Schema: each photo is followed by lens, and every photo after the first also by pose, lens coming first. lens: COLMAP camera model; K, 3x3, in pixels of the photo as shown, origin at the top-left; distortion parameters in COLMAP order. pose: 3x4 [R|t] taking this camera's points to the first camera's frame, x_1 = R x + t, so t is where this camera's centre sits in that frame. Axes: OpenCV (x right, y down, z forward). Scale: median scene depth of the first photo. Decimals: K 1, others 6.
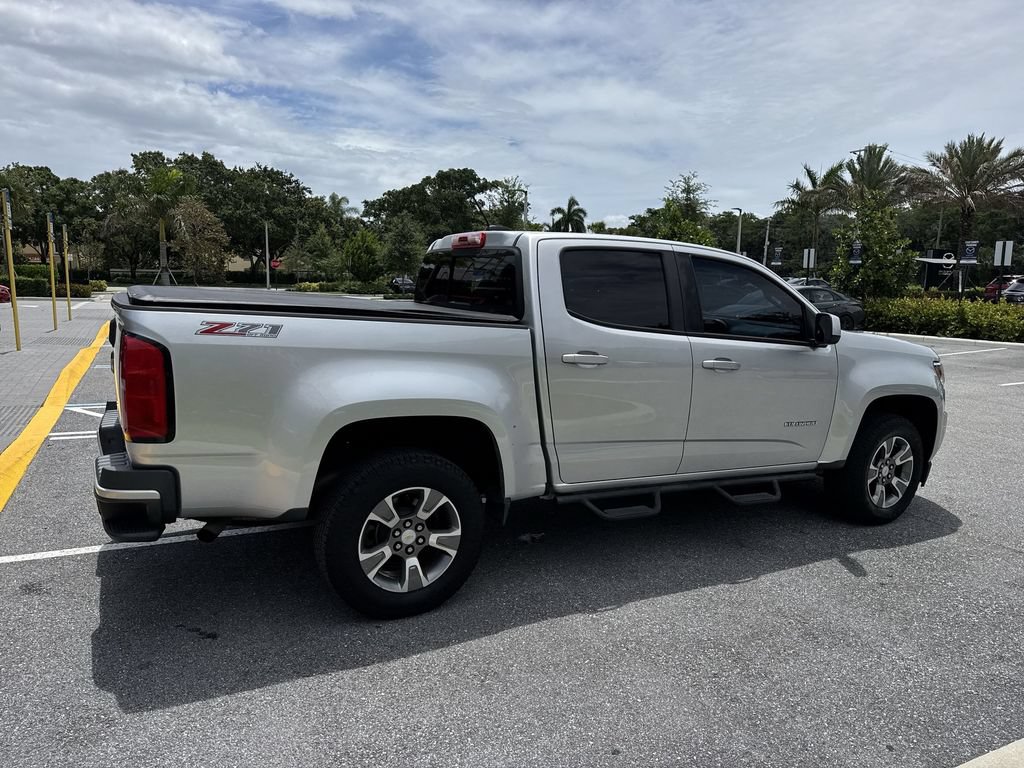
lens RADIAL K [[717.4, 0, 509.6], [0, 717.4, 385.9], [0, 0, 1]] dist [0.050915, -0.061776]
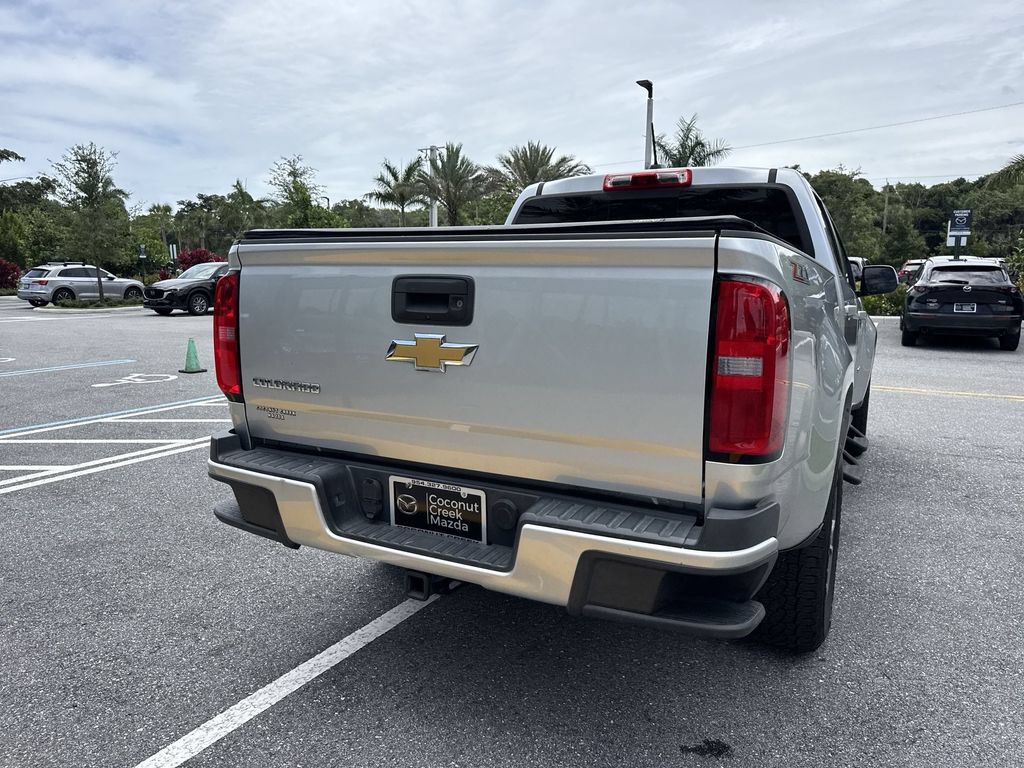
lens RADIAL K [[717.4, 0, 512.2], [0, 717.4, 388.7], [0, 0, 1]] dist [0.050915, -0.061776]
pose [[0.826702, -0.106612, 0.552447, -0.581088], [0.098312, 0.994150, 0.044735, -0.017045], [-0.553985, 0.017330, 0.832347, 0.359102]]
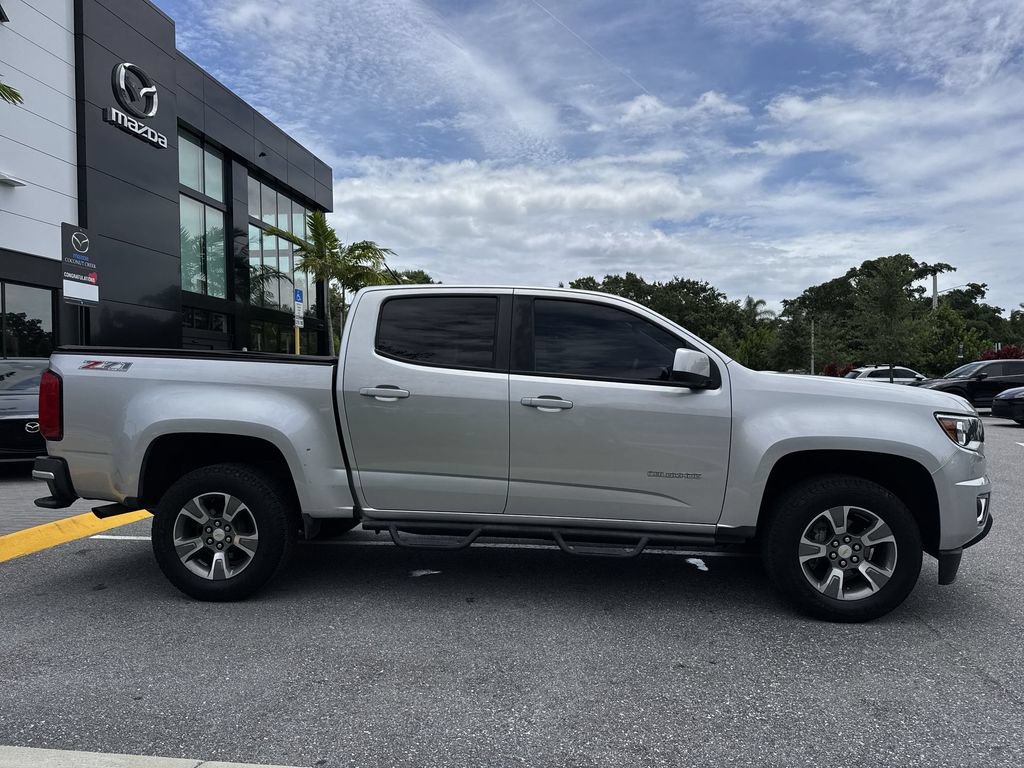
lens RADIAL K [[717.4, 0, 517.8], [0, 717.4, 385.6], [0, 0, 1]] dist [0.050915, -0.061776]
pose [[0.837135, -0.026085, -0.546374, 0.670971], [-0.052910, 0.990317, -0.128346, 0.062025], [0.544431, 0.136351, 0.827649, 0.151139]]
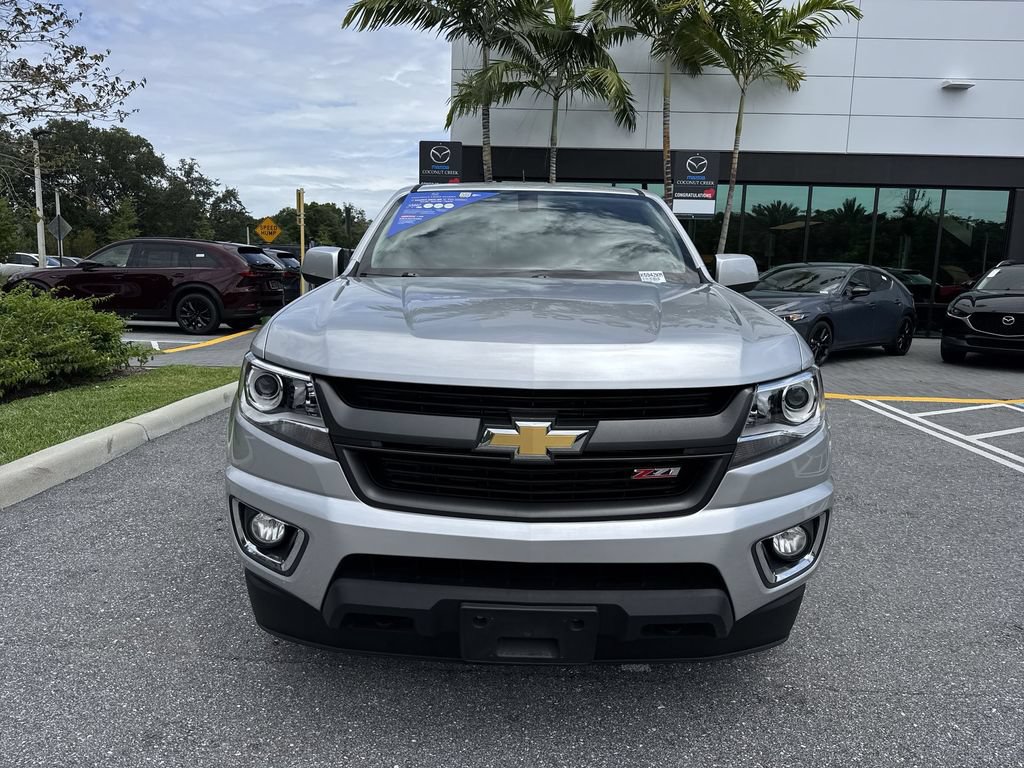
lens RADIAL K [[717.4, 0, 505.7], [0, 717.4, 385.2], [0, 0, 1]] dist [0.050915, -0.061776]
pose [[-0.480824, 0.096276, -0.871516, 0.956961], [-0.165178, 0.966212, 0.197867, -0.128886], [0.861118, 0.239094, -0.448675, 1.420039]]
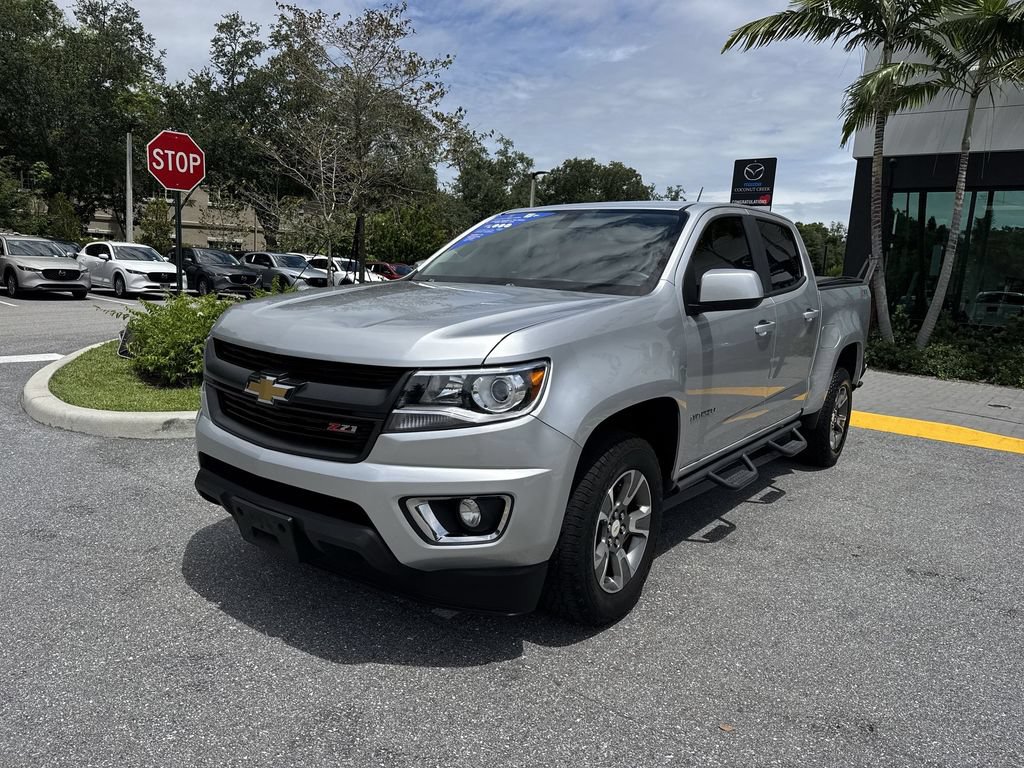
lens RADIAL K [[717.4, 0, 516.0], [0, 717.4, 384.0], [0, 0, 1]] dist [0.050915, -0.061776]
pose [[-0.903250, -0.013756, -0.428893, 0.686625], [-0.141367, 0.953230, 0.267147, -0.200663], [0.405159, 0.301932, -0.862950, 1.804740]]
